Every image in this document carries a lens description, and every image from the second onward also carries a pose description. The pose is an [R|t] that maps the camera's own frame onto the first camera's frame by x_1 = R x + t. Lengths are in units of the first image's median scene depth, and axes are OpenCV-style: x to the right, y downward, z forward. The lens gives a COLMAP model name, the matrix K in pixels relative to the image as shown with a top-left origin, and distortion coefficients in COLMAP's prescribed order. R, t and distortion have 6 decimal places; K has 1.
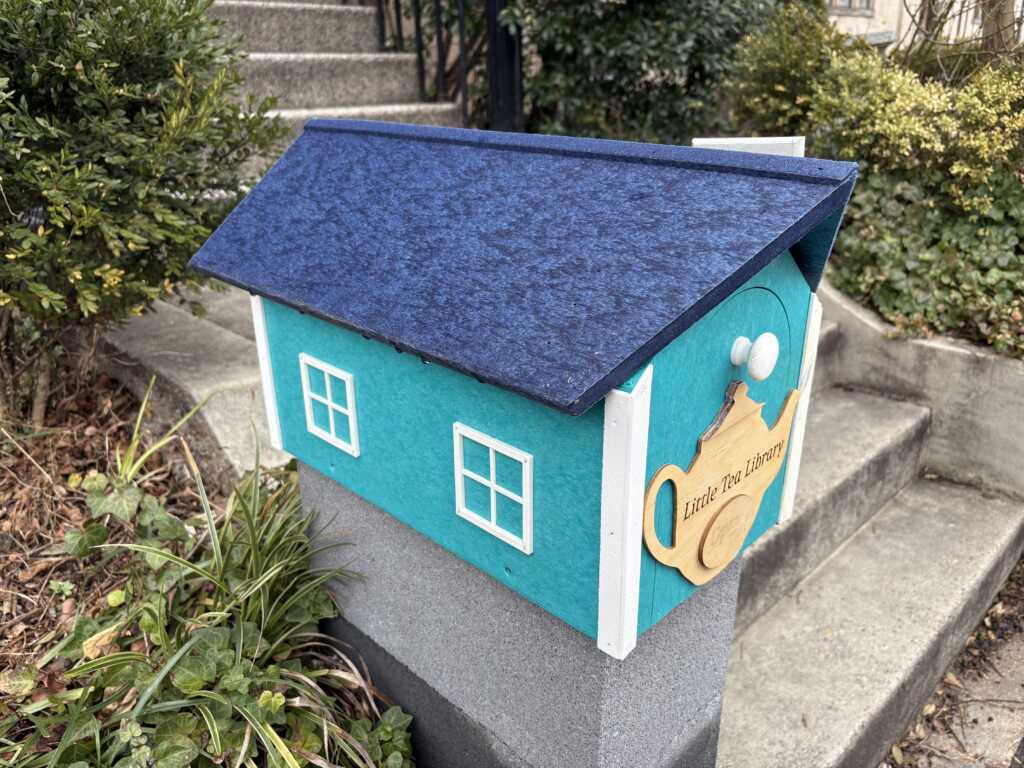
lens RADIAL K [[806.1, 0, 512.0], [0, 806.1, 384.0], [0, 0, 1]] dist [0.022549, 0.005634]
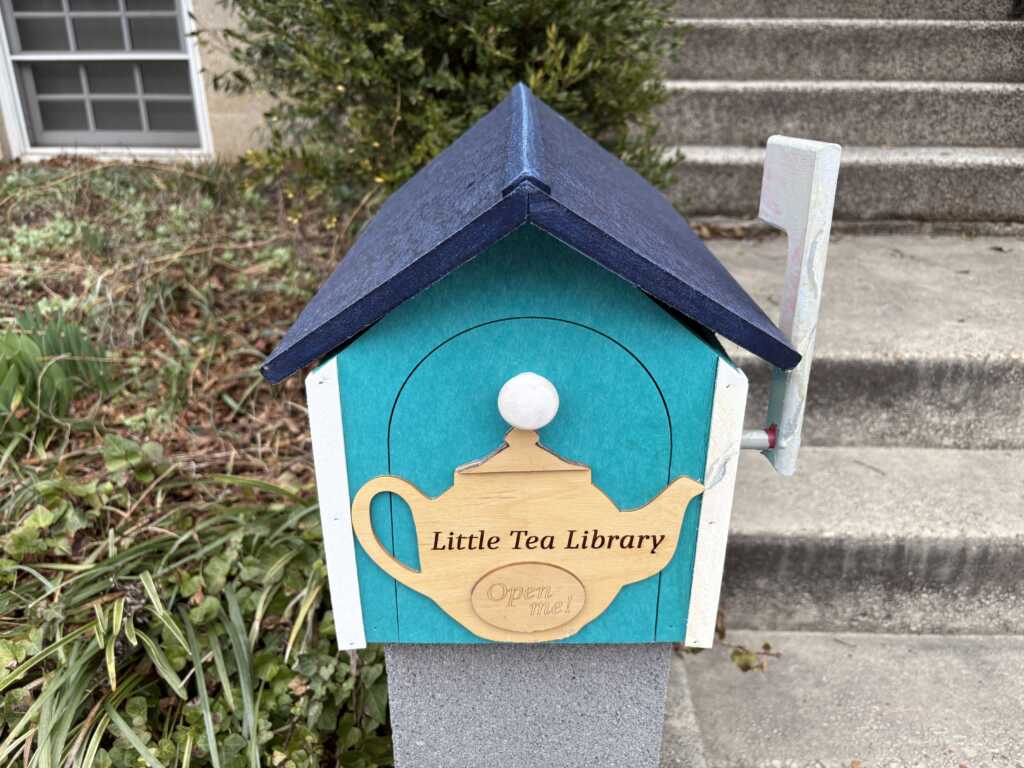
lens RADIAL K [[806.1, 0, 512.0], [0, 806.1, 384.0], [0, 0, 1]] dist [0.022549, 0.005634]
pose [[0.705662, 0.307948, -0.638130, 0.690051], [-0.283865, 0.948050, 0.143603, -0.141530], [0.649201, 0.079808, 0.756418, 0.304911]]
